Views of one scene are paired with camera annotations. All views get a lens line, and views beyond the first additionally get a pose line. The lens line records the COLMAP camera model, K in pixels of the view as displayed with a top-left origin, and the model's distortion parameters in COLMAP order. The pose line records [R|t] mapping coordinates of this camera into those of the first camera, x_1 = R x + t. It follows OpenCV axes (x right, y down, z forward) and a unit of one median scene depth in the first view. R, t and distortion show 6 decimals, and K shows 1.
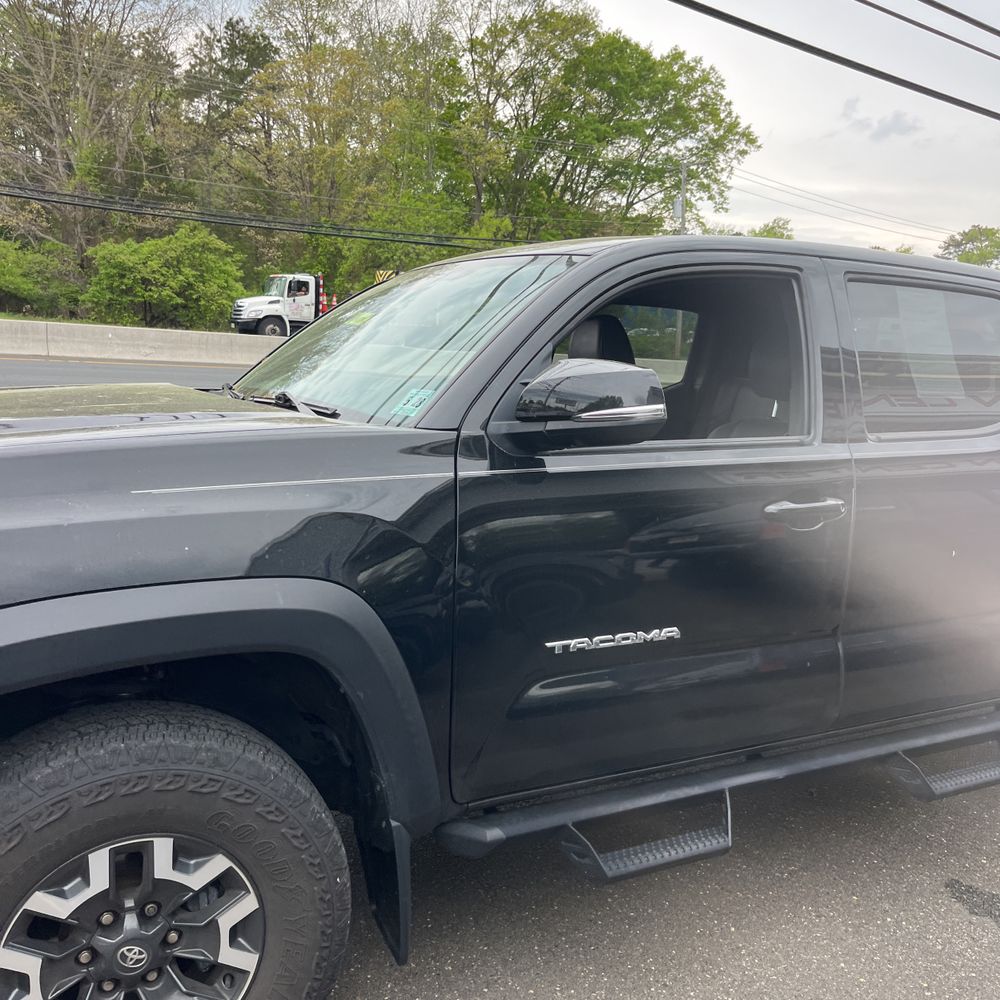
lens RADIAL K [[1015.5, 0, 502.6], [0, 1015.5, 499.2], [0, 0, 1]] dist [0.004054, 0.000000]
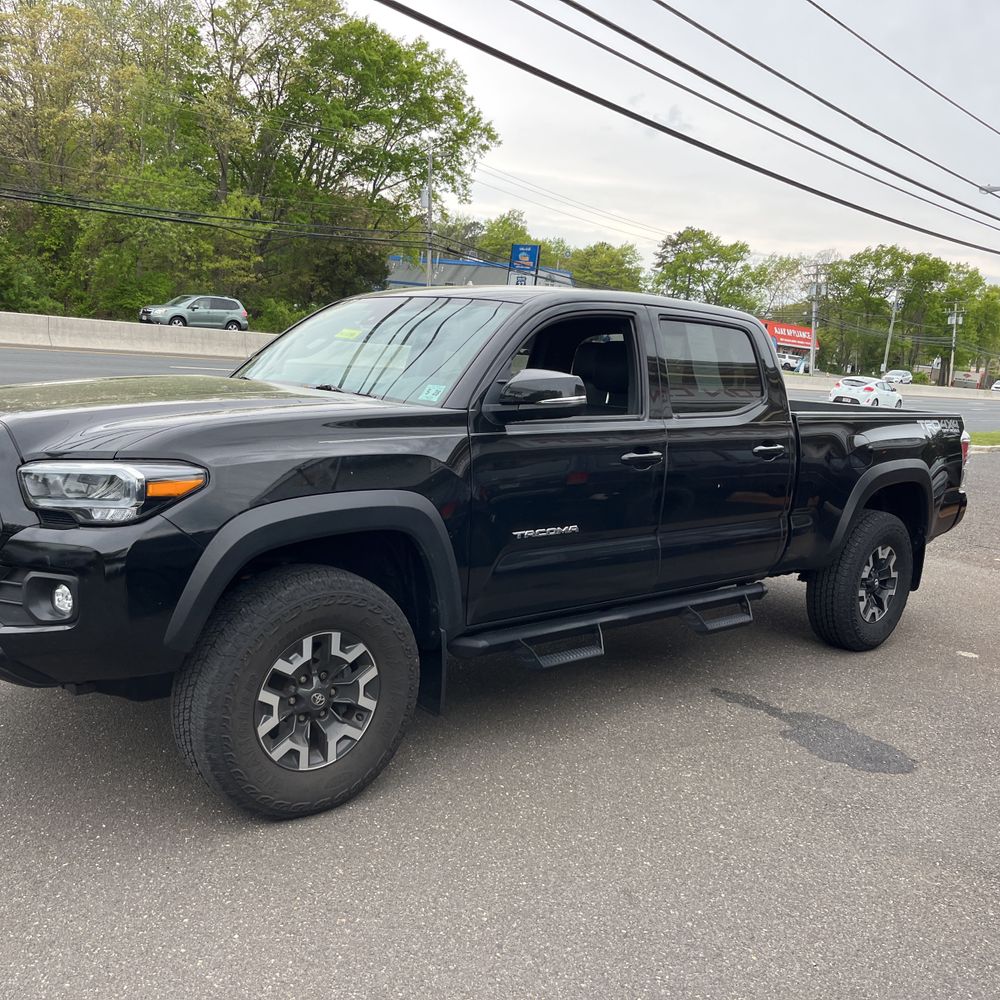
lens RADIAL K [[1015.5, 0, 488.5], [0, 1015.5, 525.8], [0, 0, 1]] dist [0.004054, 0.000000]
pose [[0.970832, -0.019759, 0.238947, -0.021044], [0.009811, 0.999038, 0.042751, 0.002829], [-0.239562, -0.039160, 0.970091, -0.034644]]
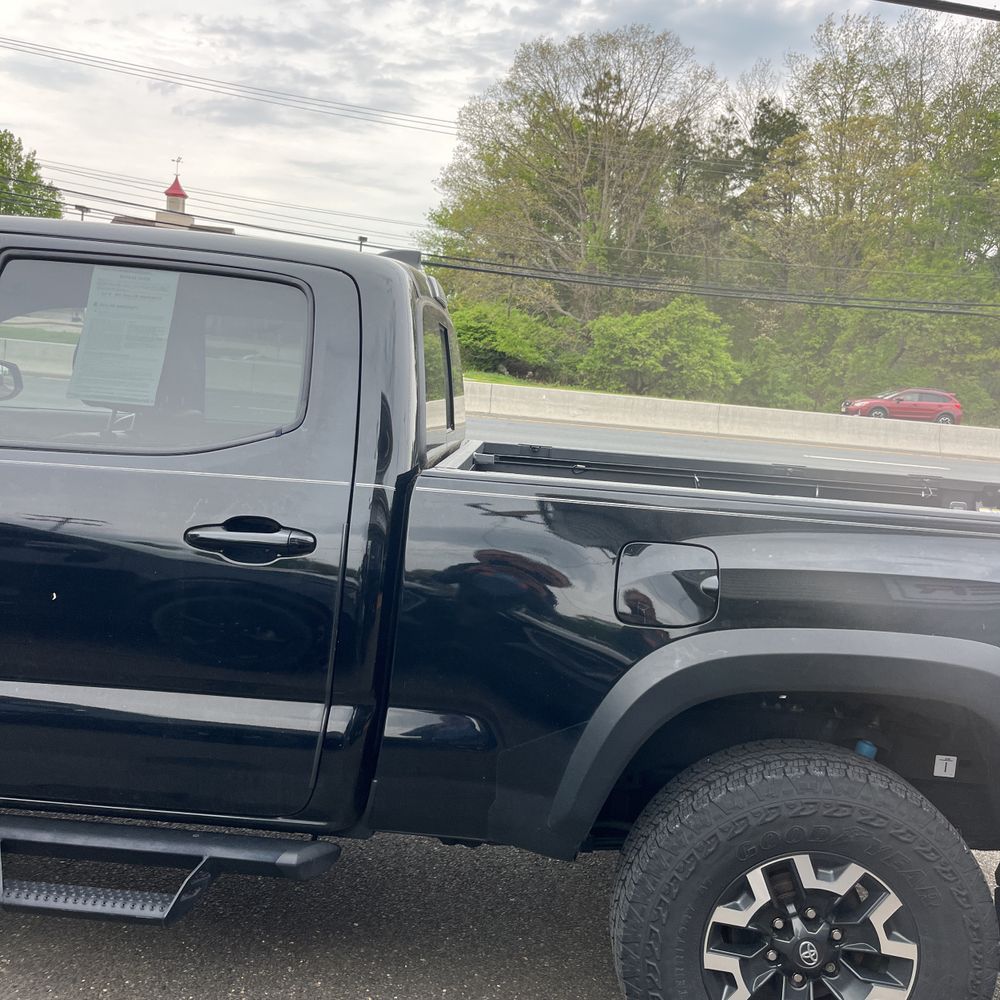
lens RADIAL K [[1015.5, 0, 495.8], [0, 1015.5, 498.9], [0, 0, 1]] dist [0.004054, 0.000000]
pose [[0.857960, 0.076018, -0.508061, 0.074662], [-0.112327, 0.992819, -0.041136, -0.001438], [0.501286, 0.092362, 0.860338, 0.029288]]
